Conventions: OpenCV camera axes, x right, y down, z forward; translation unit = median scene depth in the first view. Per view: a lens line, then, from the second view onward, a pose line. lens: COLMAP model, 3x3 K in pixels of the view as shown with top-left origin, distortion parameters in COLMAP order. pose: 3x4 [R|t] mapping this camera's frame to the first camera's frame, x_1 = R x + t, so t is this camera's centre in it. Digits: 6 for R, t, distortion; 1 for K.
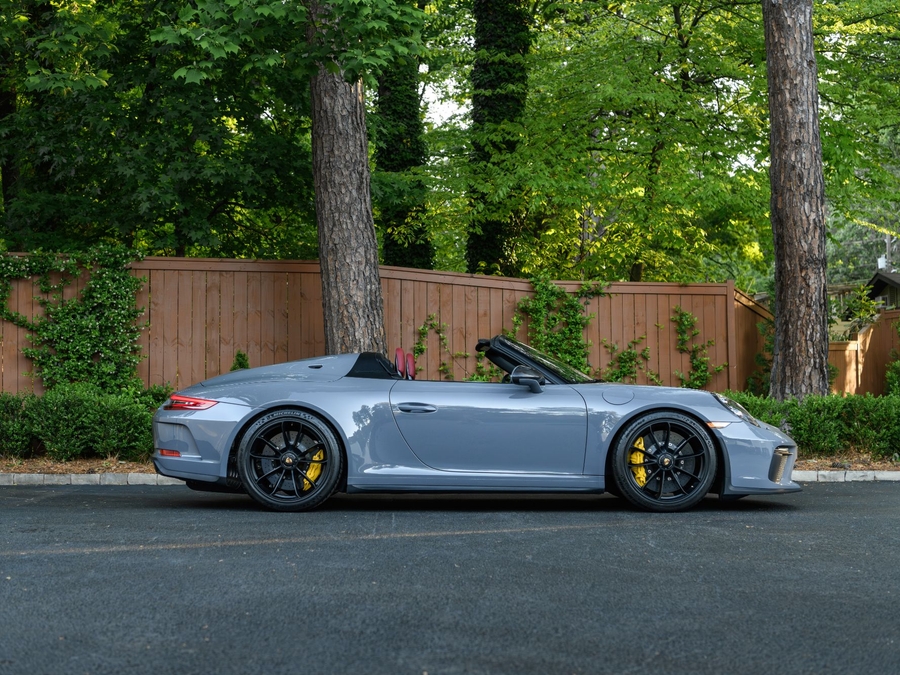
lens RADIAL K [[1404.8, 0, 448.2], [0, 1404.8, 336.3], [0, 0, 1]] dist [0.015723, -0.044588]
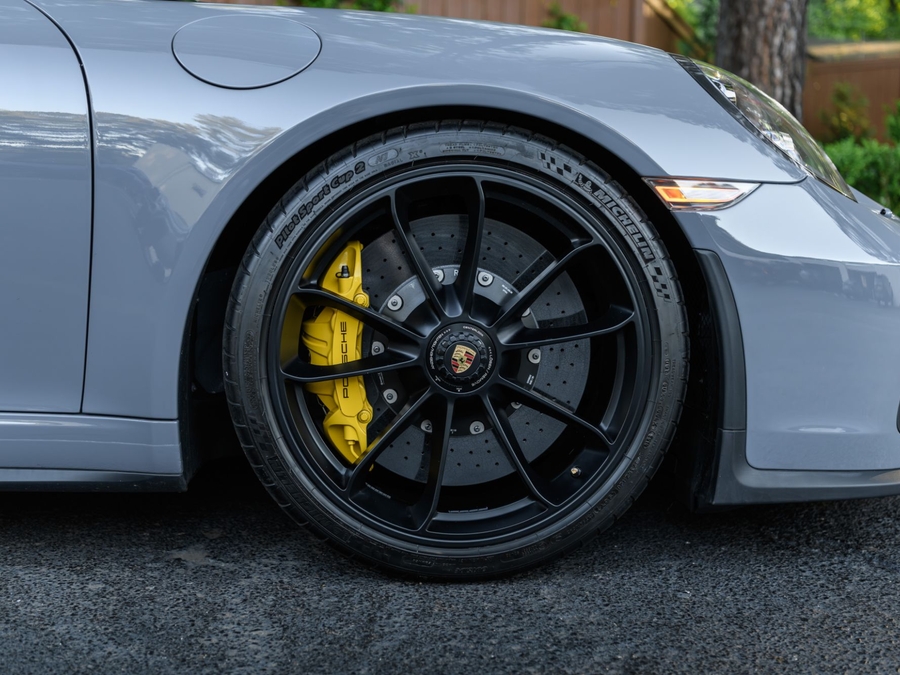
lens RADIAL K [[1240.4, 0, 450.0], [0, 1240.4, 337.5], [0, 0, 1]] dist [0.006445, -0.021804]
pose [[0.996808, 0.008556, 0.079370, 0.083444], [-0.022285, 0.984539, 0.173745, 0.031718], [-0.076656, -0.174959, 0.981587, 0.490819]]
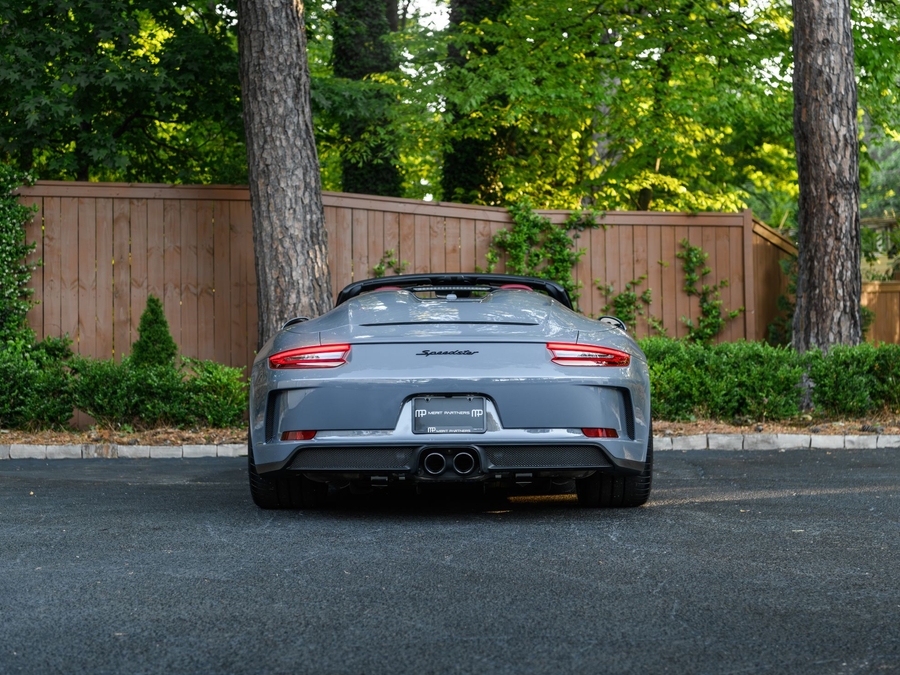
lens RADIAL K [[1601.3, 0, 507.1], [0, 1601.3, 334.9], [0, 0, 1]] dist [0.014362, -0.044984]
pose [[0.999331, -0.005031, 0.036218, 0.024434], [0.003755, 0.999373, 0.035220, 0.001360], [-0.036372, -0.035061, 0.998723, 0.050726]]
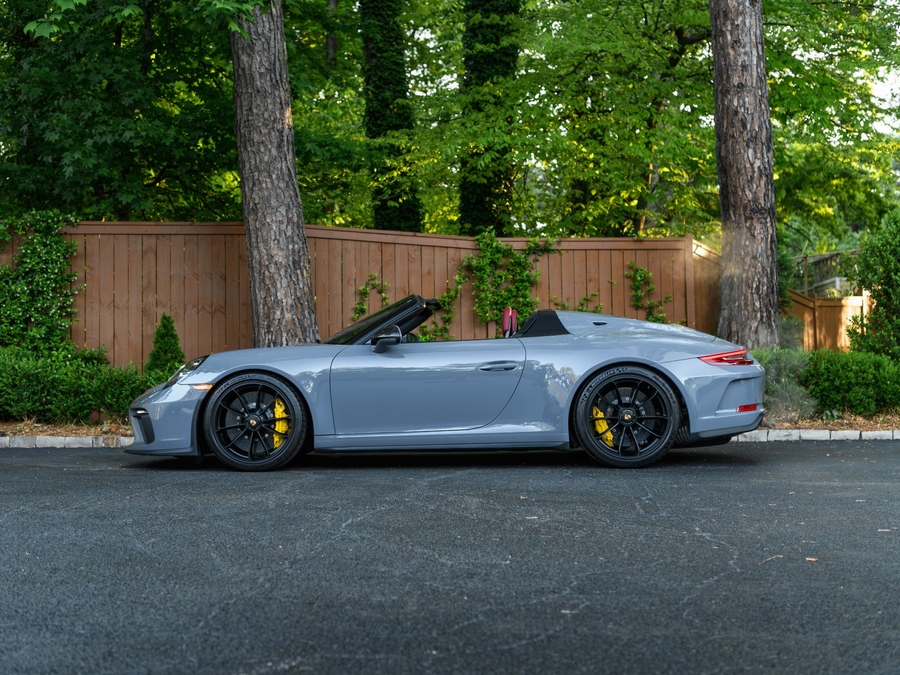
lens RADIAL K [[1282.1, 0, 423.6], [0, 1282.1, 339.3], [0, 0, 1]] dist [0.008471, -0.011381]
pose [[0.994094, -0.013001, -0.107745, 0.126699], [0.015864, 0.999542, 0.025761, 0.007976], [0.107361, -0.027319, 0.993845, 0.106733]]
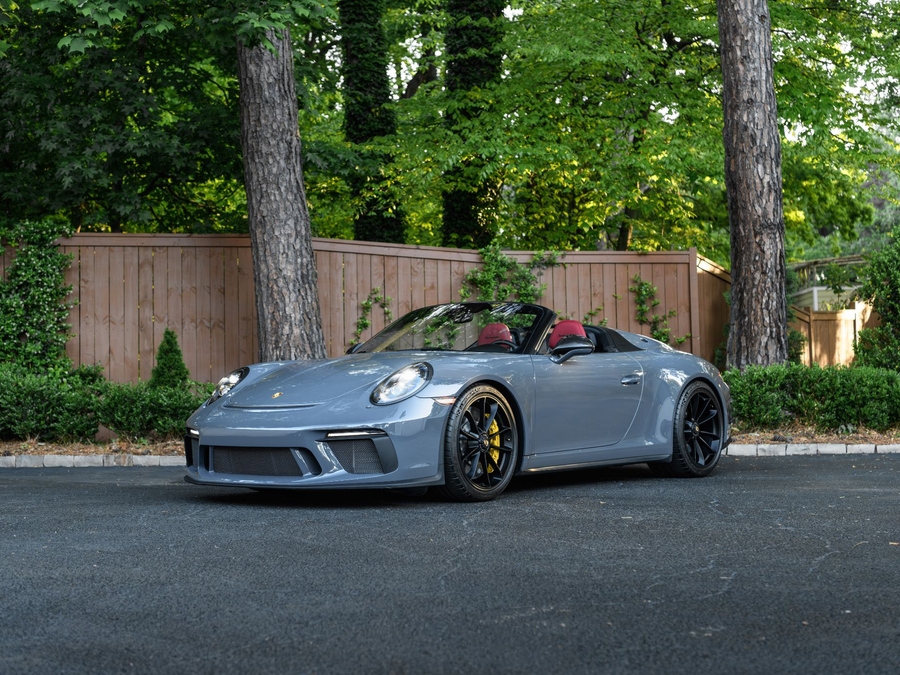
lens RADIAL K [[1432.9, 0, 448.3], [0, 1432.9, 335.1], [0, 0, 1]] dist [0.015445, -0.065189]
pose [[0.999183, -0.014356, -0.037778, 0.078682], [0.014904, 0.999787, 0.014272, 0.003650], [0.037565, -0.014823, 0.999184, 0.016985]]
